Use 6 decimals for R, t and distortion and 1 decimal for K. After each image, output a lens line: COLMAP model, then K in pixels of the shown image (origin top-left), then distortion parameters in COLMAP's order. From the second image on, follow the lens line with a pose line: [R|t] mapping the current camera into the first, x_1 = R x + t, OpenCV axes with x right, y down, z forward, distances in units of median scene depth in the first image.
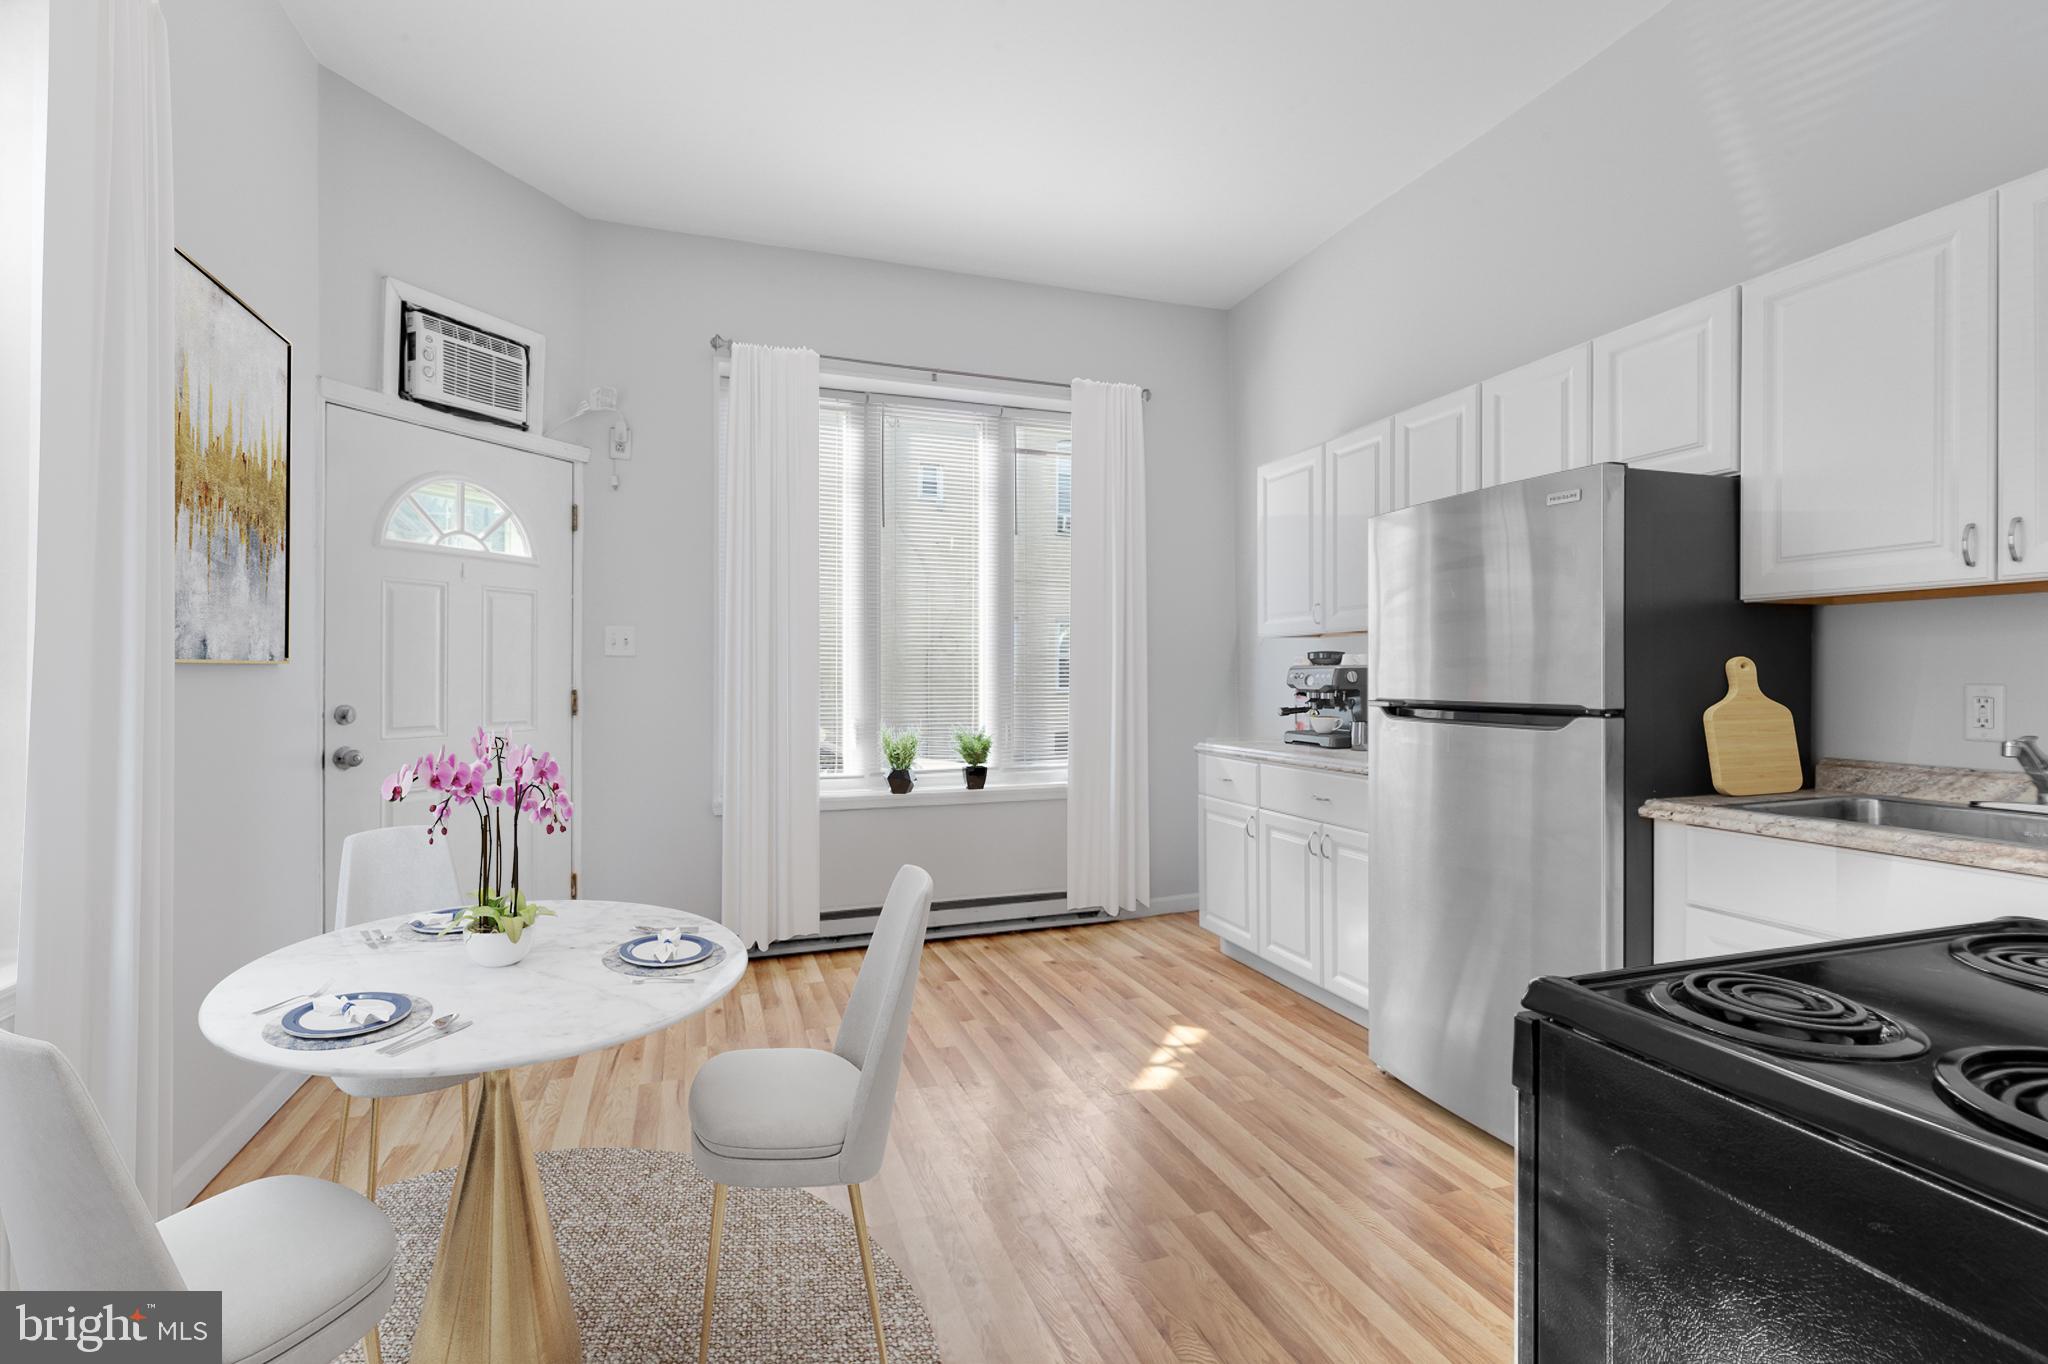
lens RADIAL K [[913.1, 0, 1024.0], [0, 913.1, 682.0], [0, 0, 1]] dist [0.000328, 0.000028]
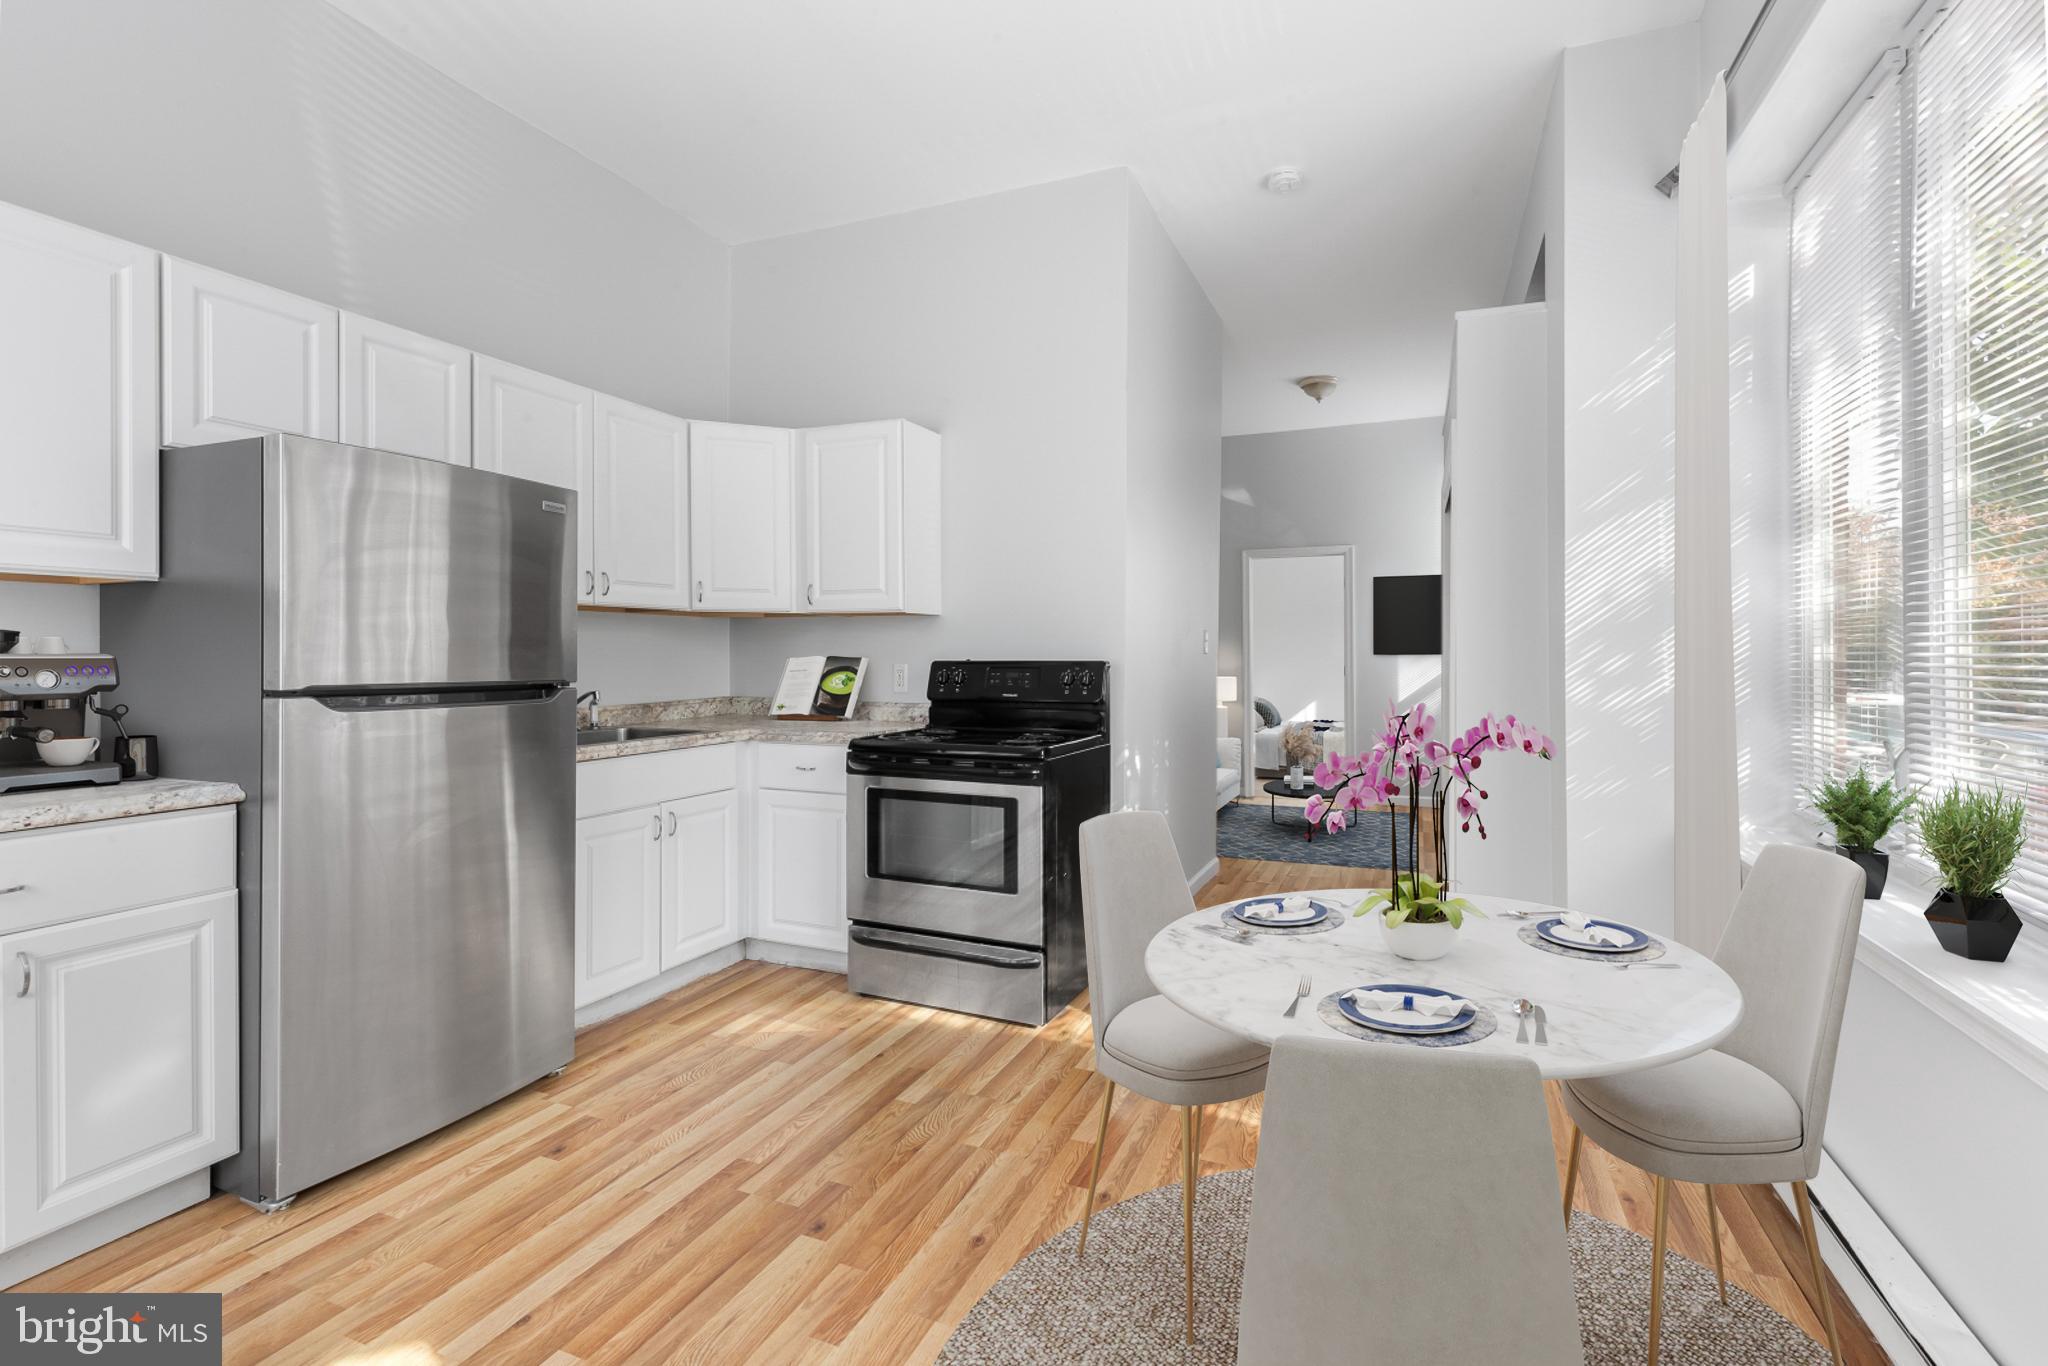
lens RADIAL K [[913.1, 0, 1024.0], [0, 913.1, 683.0], [0, 0, 1]] dist [0.000328, 0.000028]
pose [[-0.733932, -0.016115, 0.679031, -0.702510], [0.007497, 0.999465, 0.031823, -0.002539], [-0.679181, 0.028446, -0.733419, 1.528842]]
